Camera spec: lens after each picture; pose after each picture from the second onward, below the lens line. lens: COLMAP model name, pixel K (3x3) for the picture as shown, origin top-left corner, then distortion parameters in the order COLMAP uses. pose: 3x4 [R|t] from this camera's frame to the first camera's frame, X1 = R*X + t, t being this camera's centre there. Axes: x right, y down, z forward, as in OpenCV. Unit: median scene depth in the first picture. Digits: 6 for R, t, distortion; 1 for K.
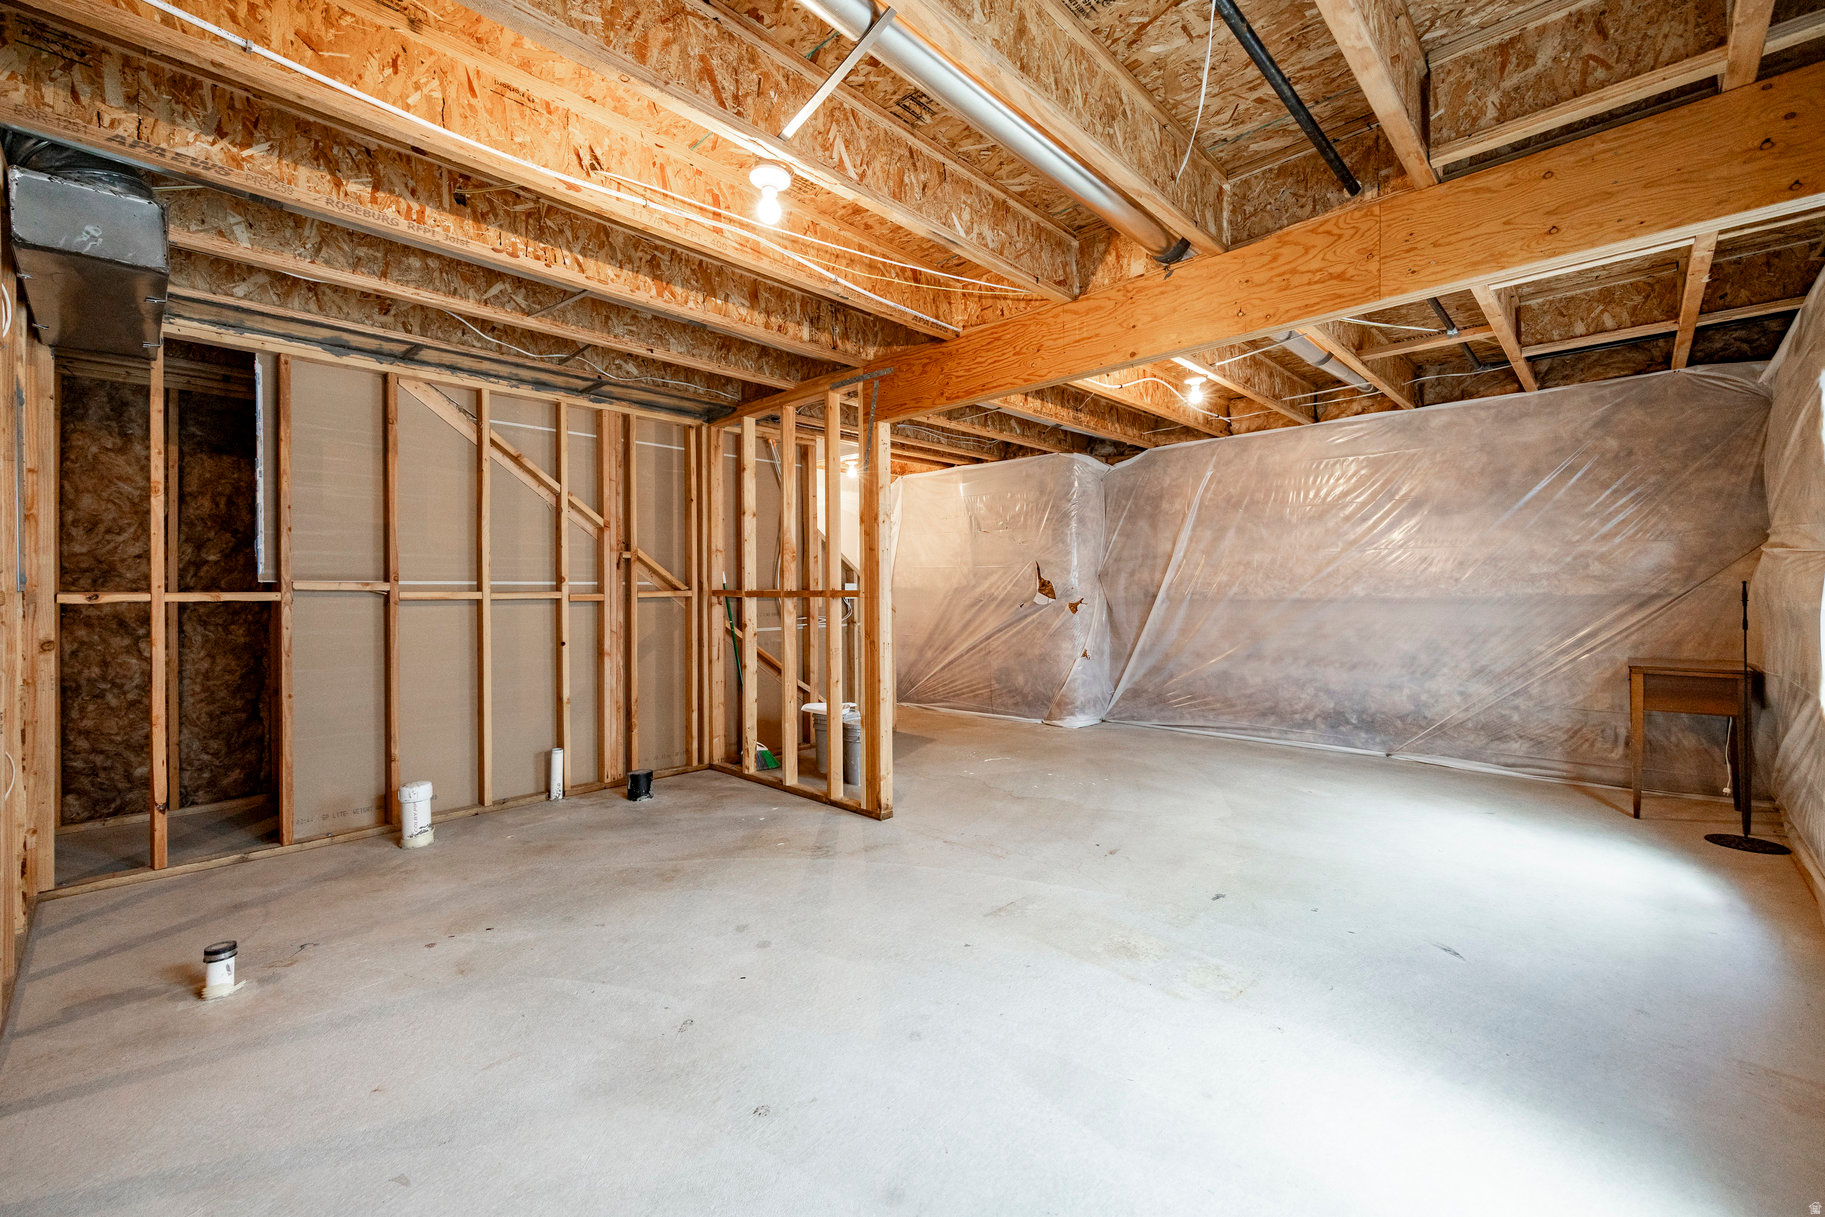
lens RADIAL K [[749.3, 0, 913.8], [0, 749.3, 594.4], [0, 0, 1]] dist [0.002679, 0.000203]
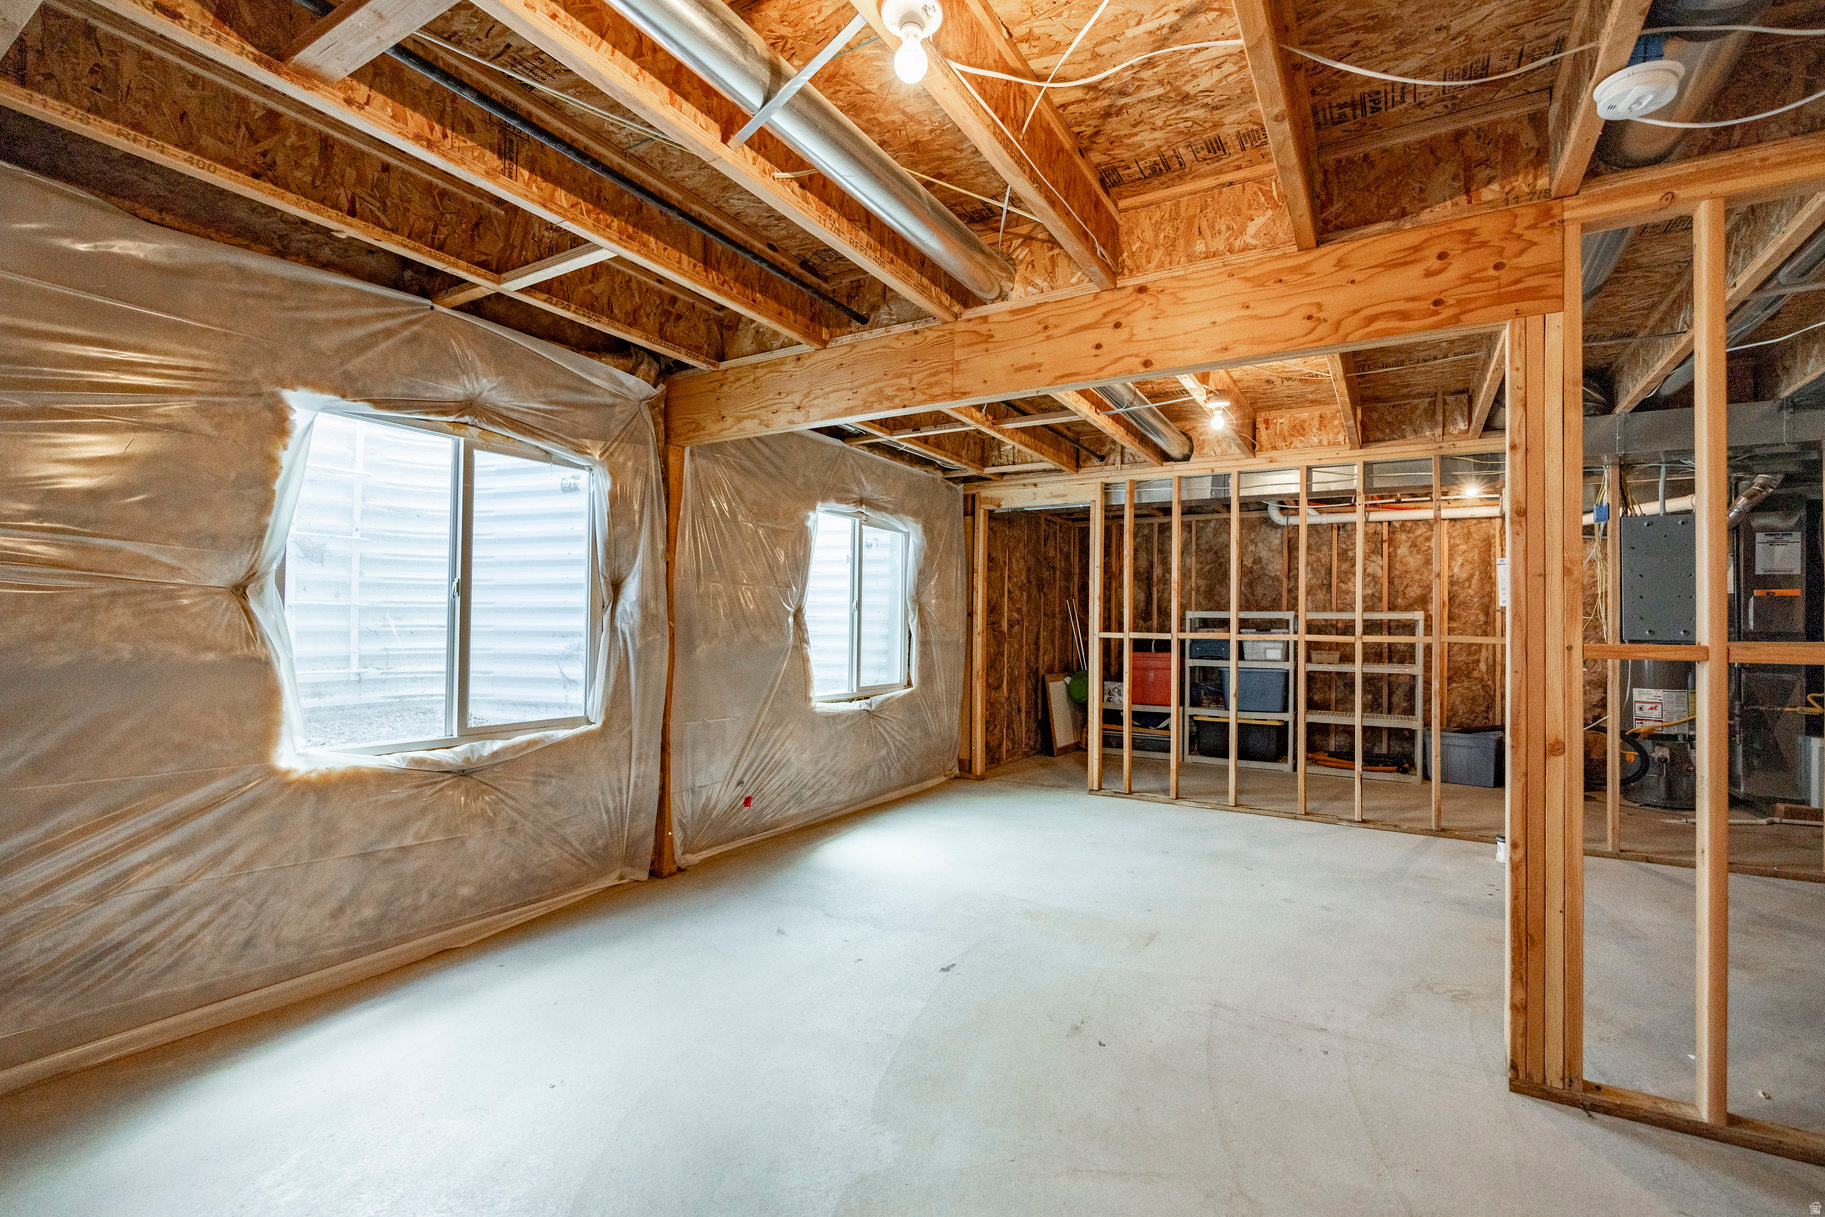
lens RADIAL K [[784.3, 0, 912.5], [0, 784.3, 608.5], [0, 0, 1]] dist [-0.015870, 0.000361]
pose [[-0.980389, -0.010973, -0.196764, 0.564606], [-0.006601, 0.999717, -0.022860, -0.017128], [0.196959, -0.021113, -0.980184, 1.709369]]
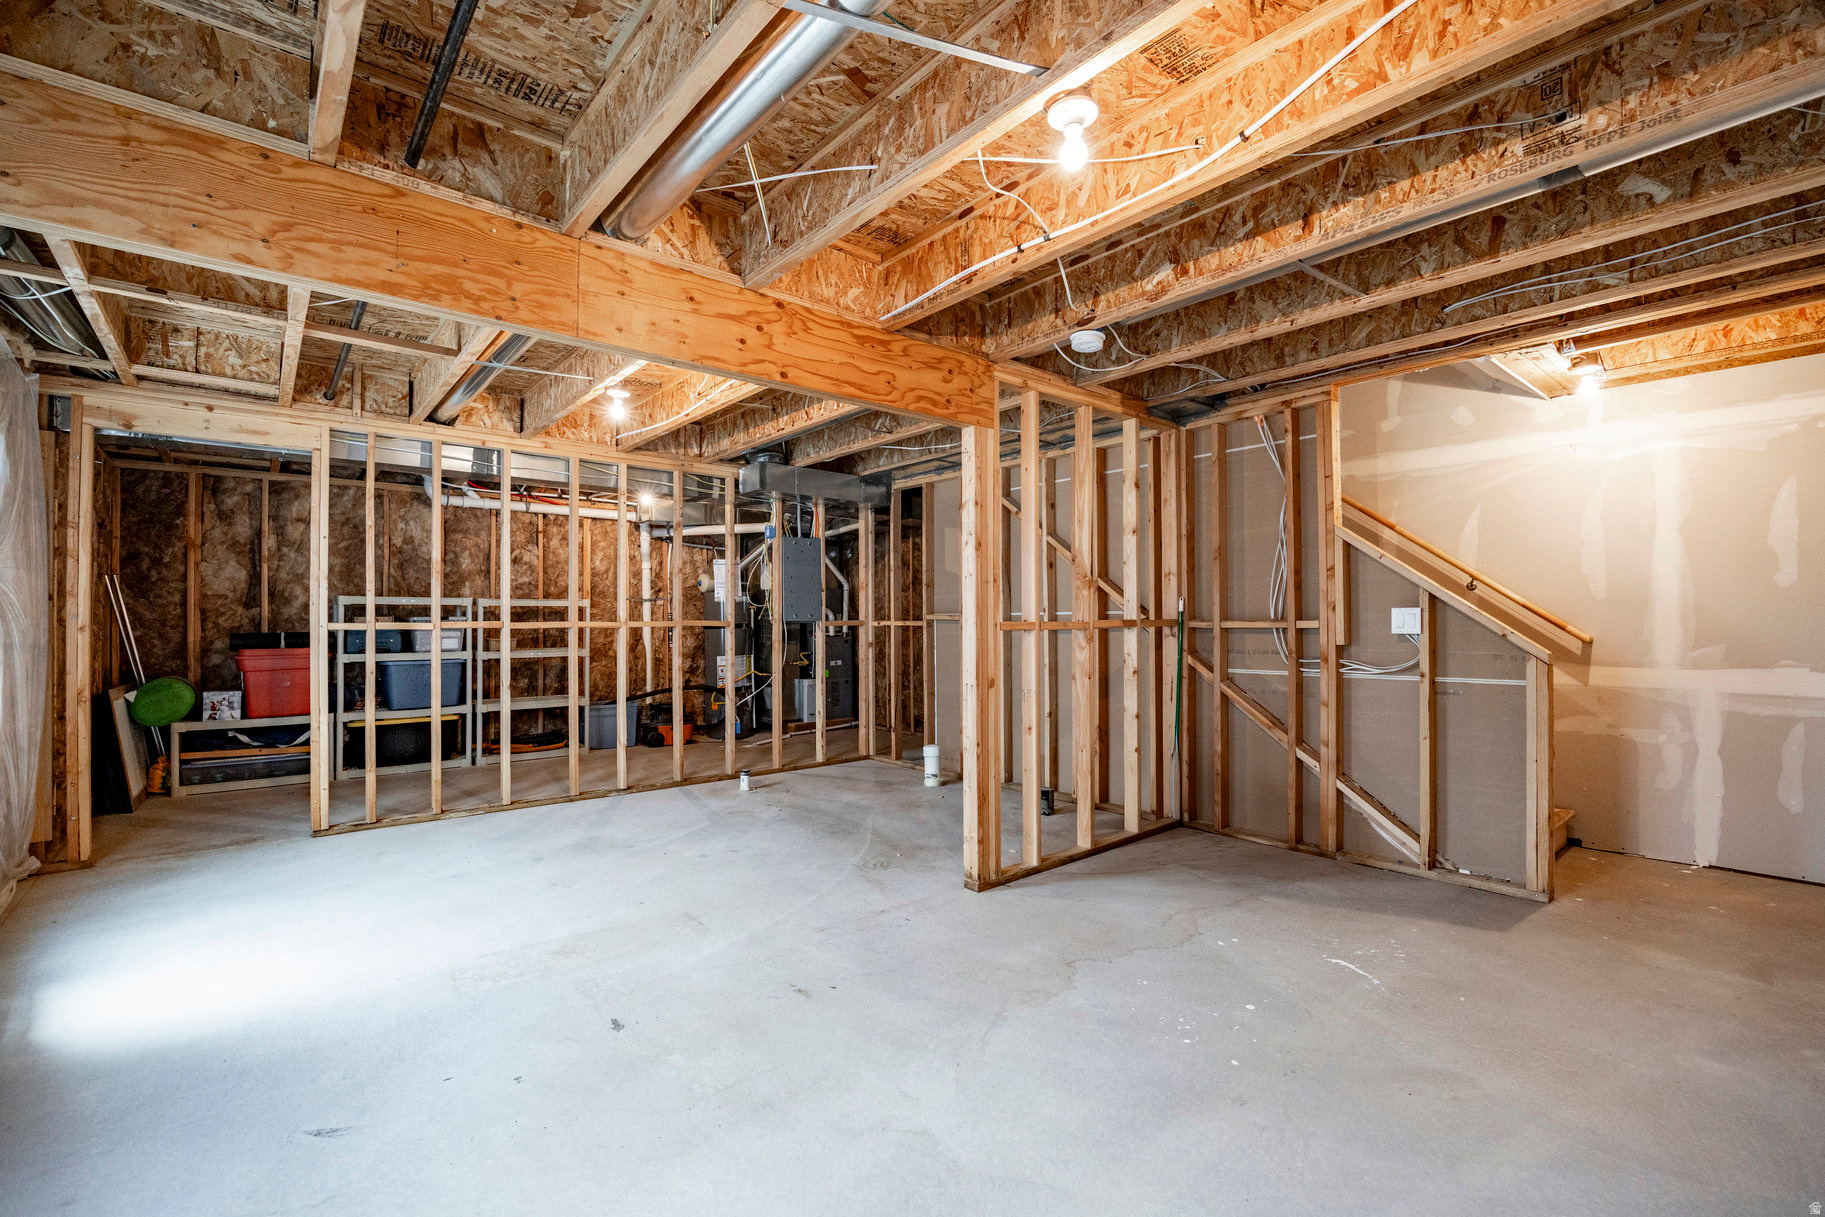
lens RADIAL K [[811.8, 0, 912.5], [0, 811.8, 608.5], [0, 0, 1]] dist [-0.014977, -0.000365]
pose [[-0.124627, -0.006338, -0.992183, 1.052297], [0.003429, 0.999971, -0.006818, -0.018979], [0.992198, -0.004252, -0.124602, 1.236577]]
